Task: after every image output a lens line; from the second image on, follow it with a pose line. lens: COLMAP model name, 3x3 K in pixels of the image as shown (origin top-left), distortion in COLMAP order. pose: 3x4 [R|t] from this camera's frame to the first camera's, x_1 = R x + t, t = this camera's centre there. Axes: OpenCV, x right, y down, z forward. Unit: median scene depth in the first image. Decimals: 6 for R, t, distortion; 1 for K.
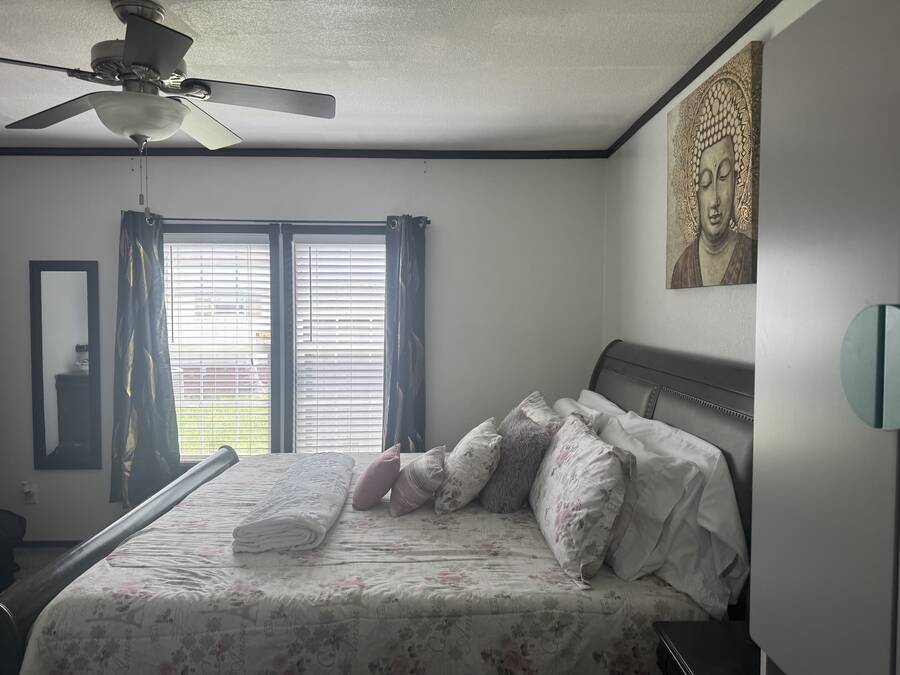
lens RADIAL K [[653.9, 0, 451.9], [0, 653.9, 310.5], [0, 0, 1]] dist [0.134565, -0.141853]
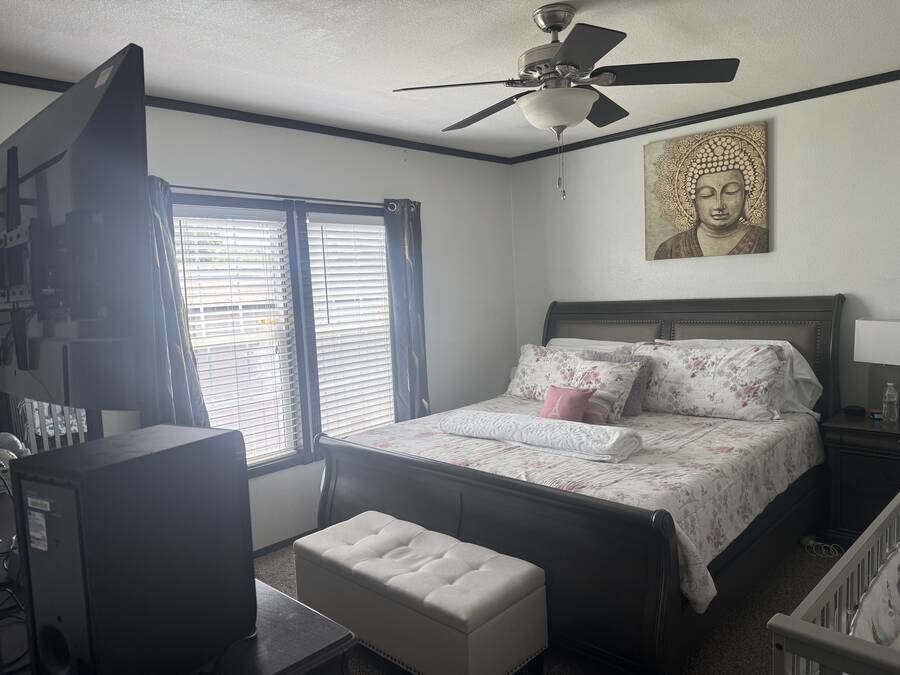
lens RADIAL K [[629.3, 0, 450.0], [0, 629.3, 337.5], [0, 0, 1]] dist [0.059418, -0.121907]
pose [[0.696546, -0.092916, 0.711470, -1.090616], [0.053314, 0.995541, 0.077819, 0.007090], [-0.715528, -0.016274, 0.698394, 0.301100]]
